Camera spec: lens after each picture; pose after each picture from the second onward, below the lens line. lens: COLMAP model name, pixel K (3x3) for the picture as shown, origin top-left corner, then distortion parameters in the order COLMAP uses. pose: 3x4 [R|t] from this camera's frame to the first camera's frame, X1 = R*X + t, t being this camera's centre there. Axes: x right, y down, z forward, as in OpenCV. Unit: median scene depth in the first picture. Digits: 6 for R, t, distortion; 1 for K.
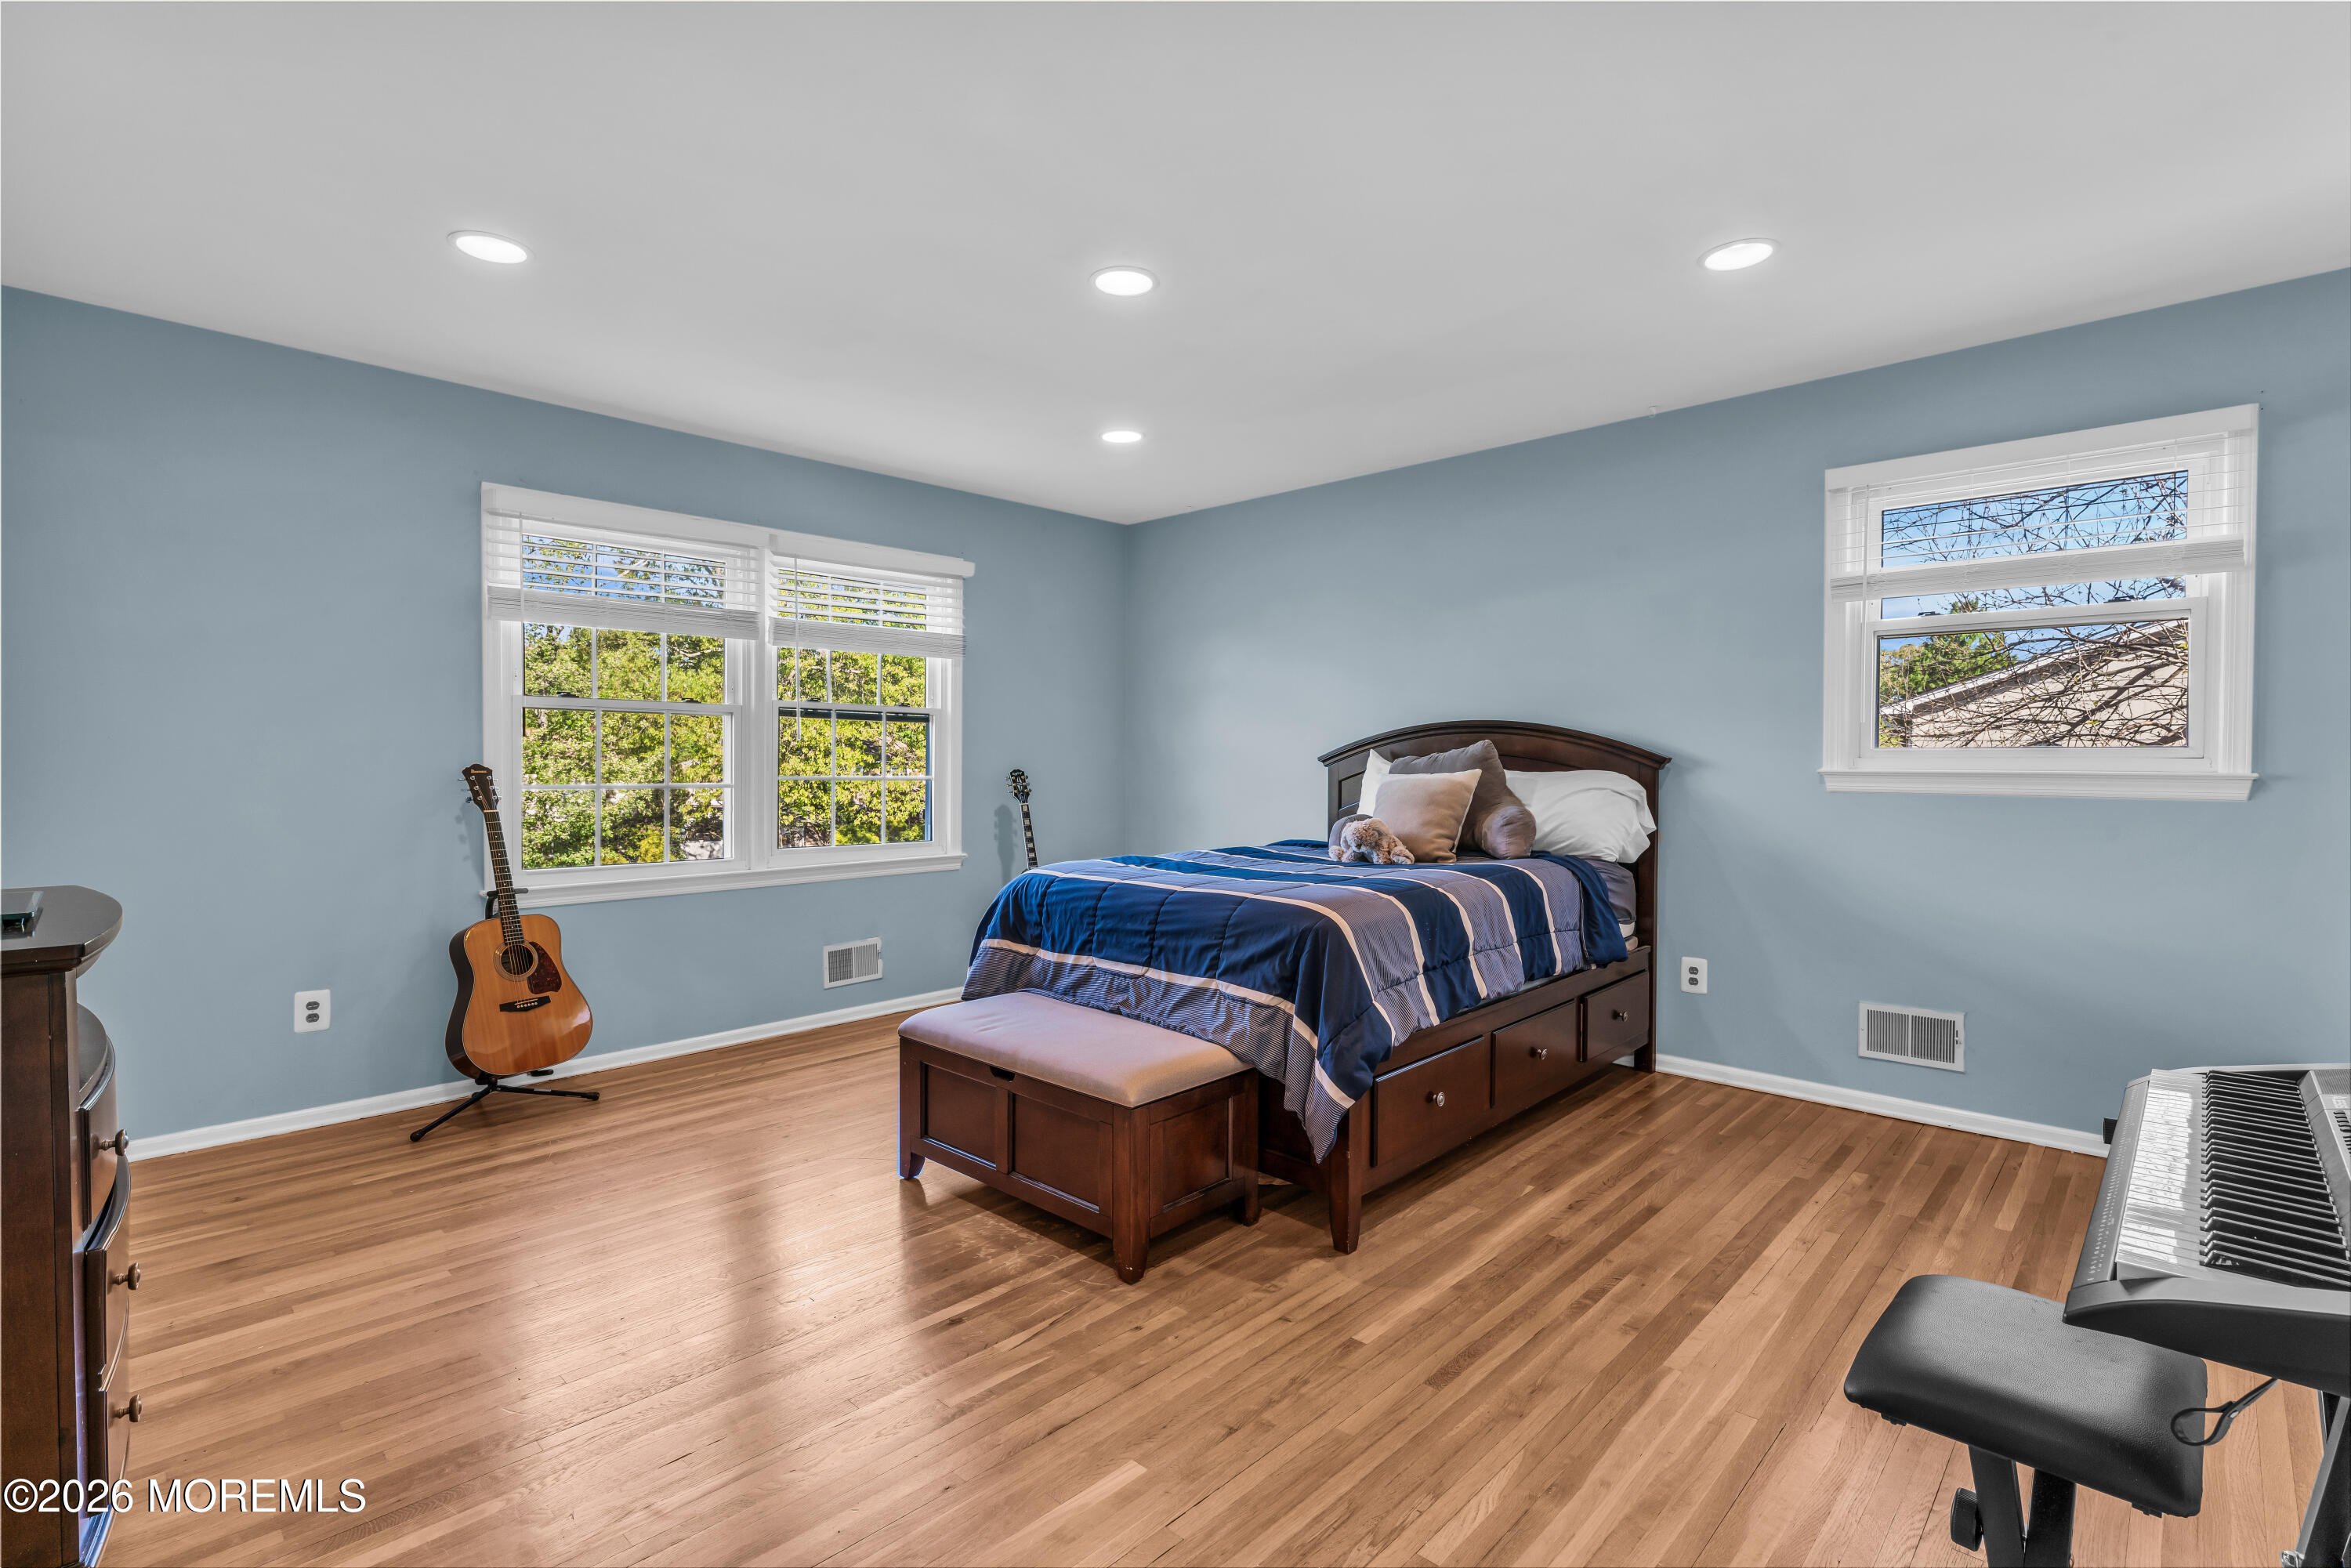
lens RADIAL K [[1088.7, 0, 1170.6], [0, 1088.7, 783.7], [0, 0, 1]] dist [-0.001031, 0.000185]
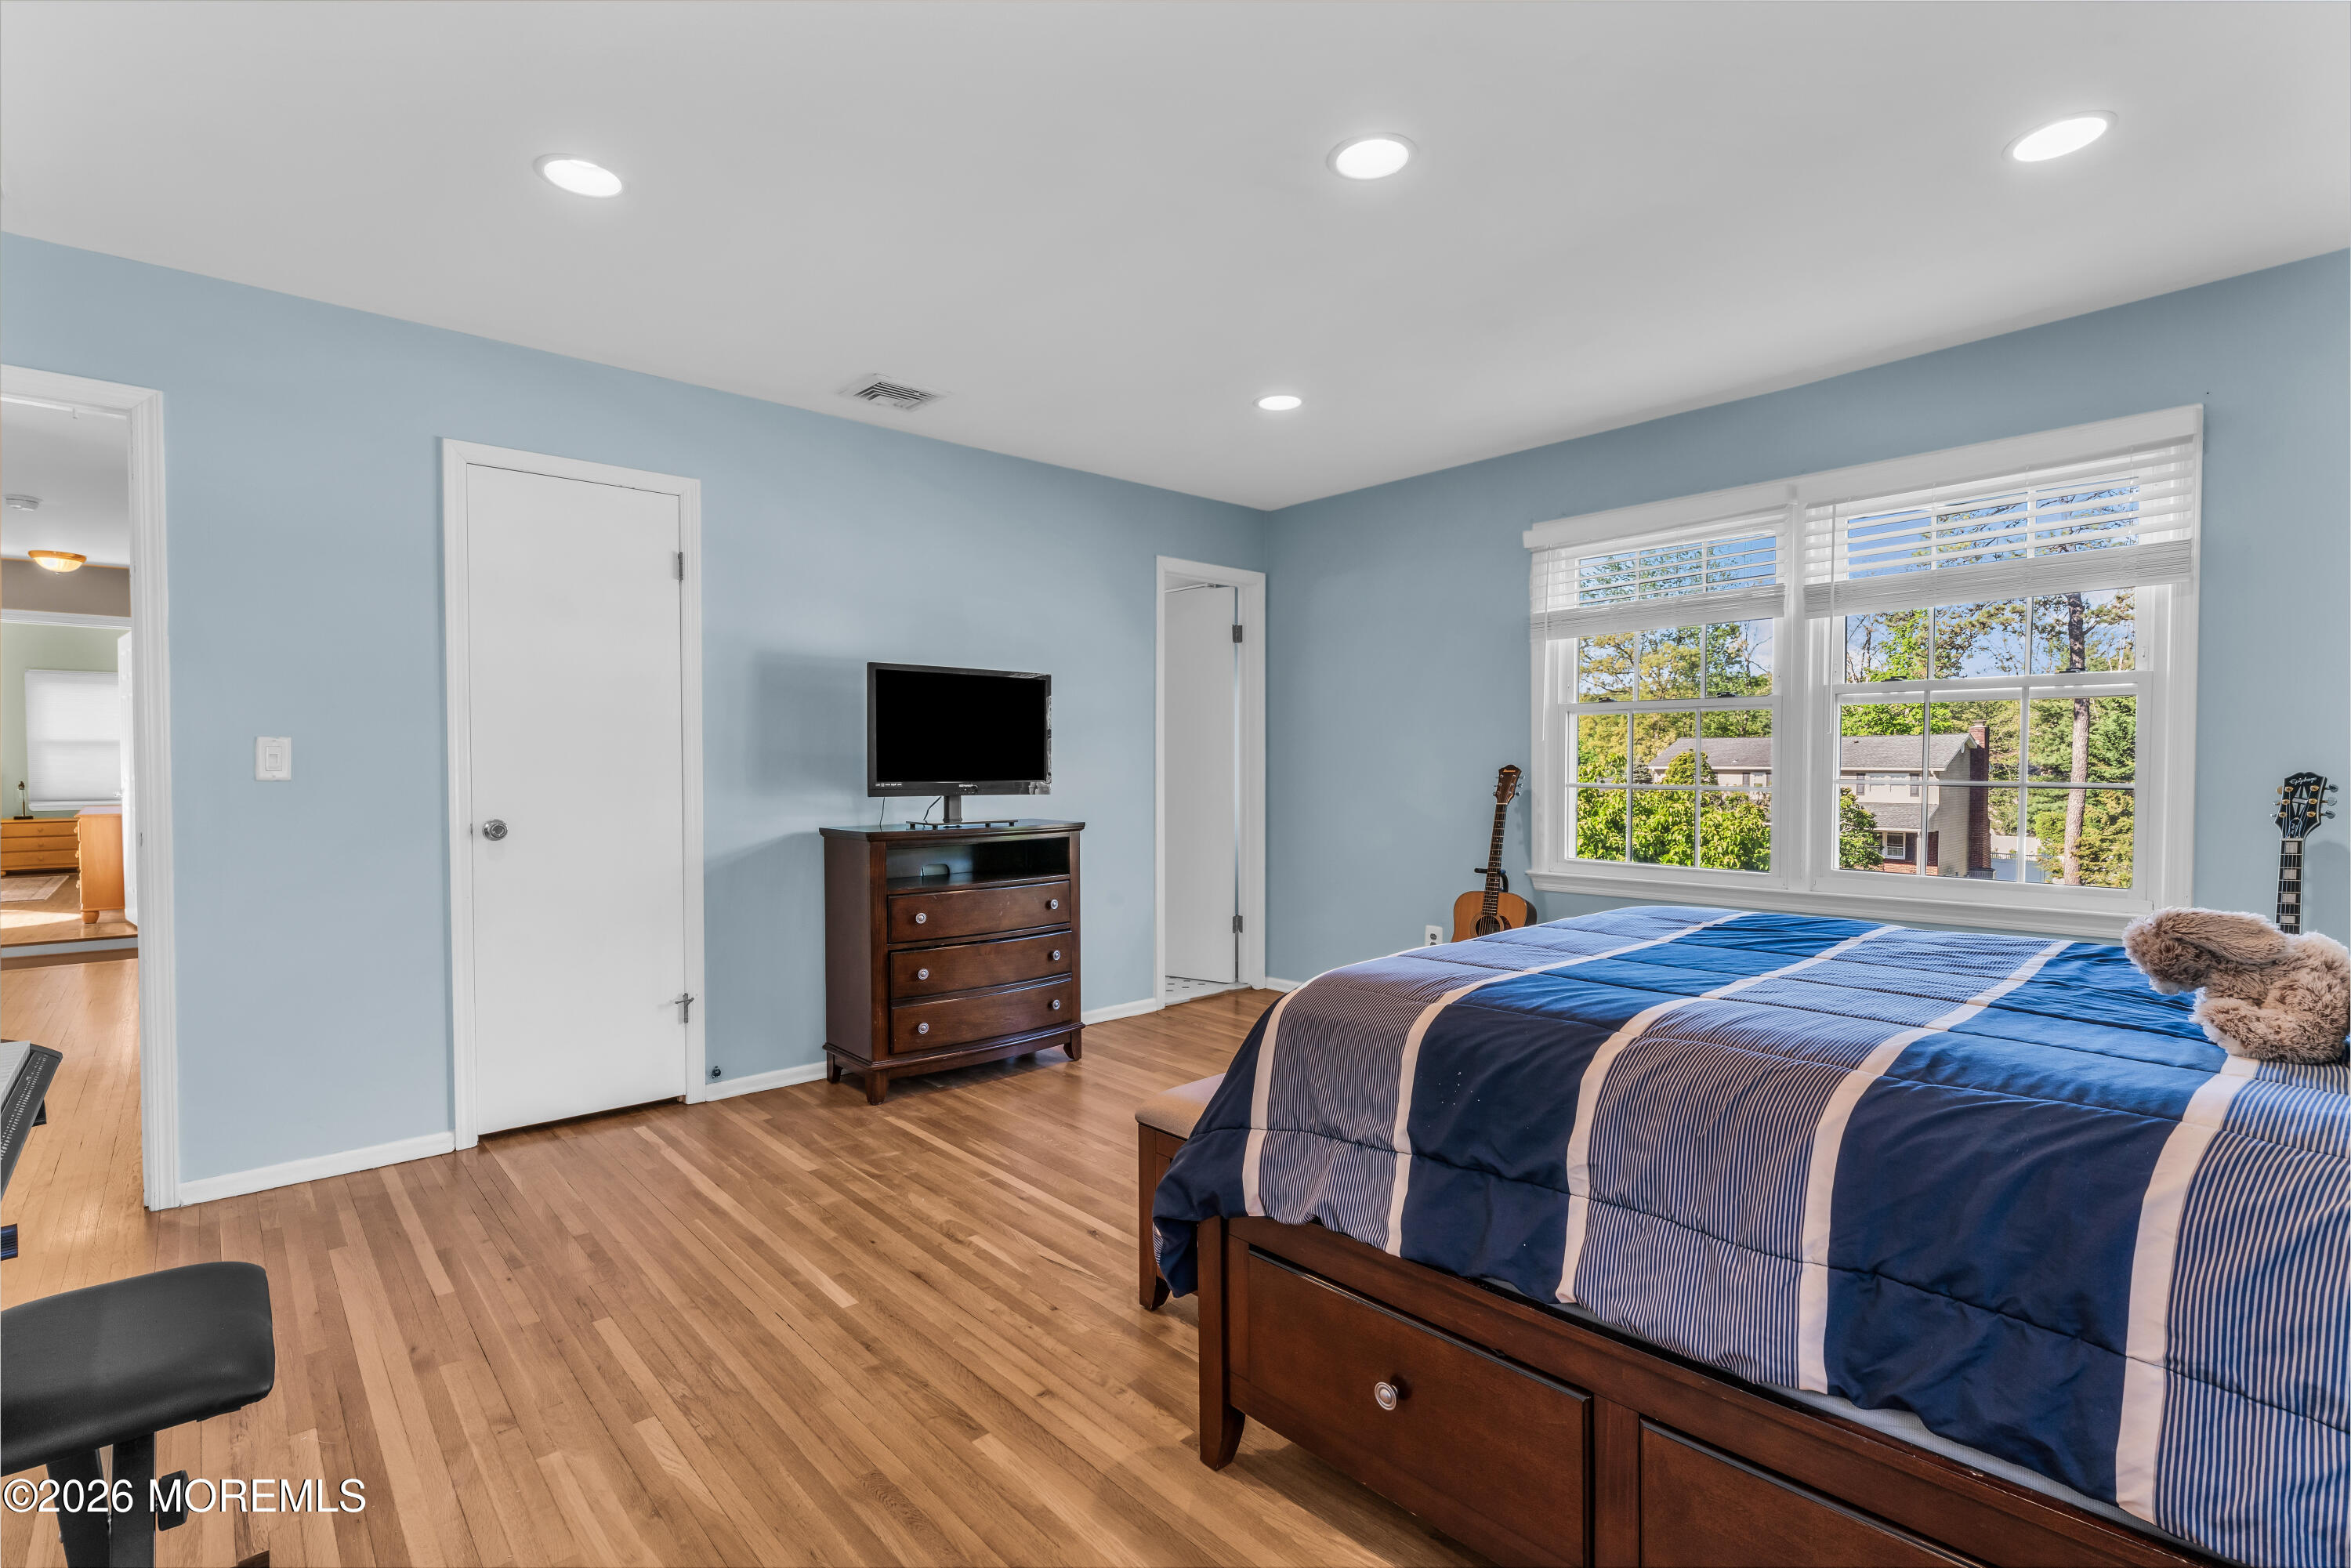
lens RADIAL K [[1088.7, 0, 1170.6], [0, 1088.7, 783.7], [0, 0, 1]] dist [-0.001031, 0.000185]
pose [[-0.072230, 0.014932, -0.997276, 0.609800], [-0.014080, 0.999773, 0.015989, -0.011819], [0.997289, 0.015197, -0.072004, 0.726230]]
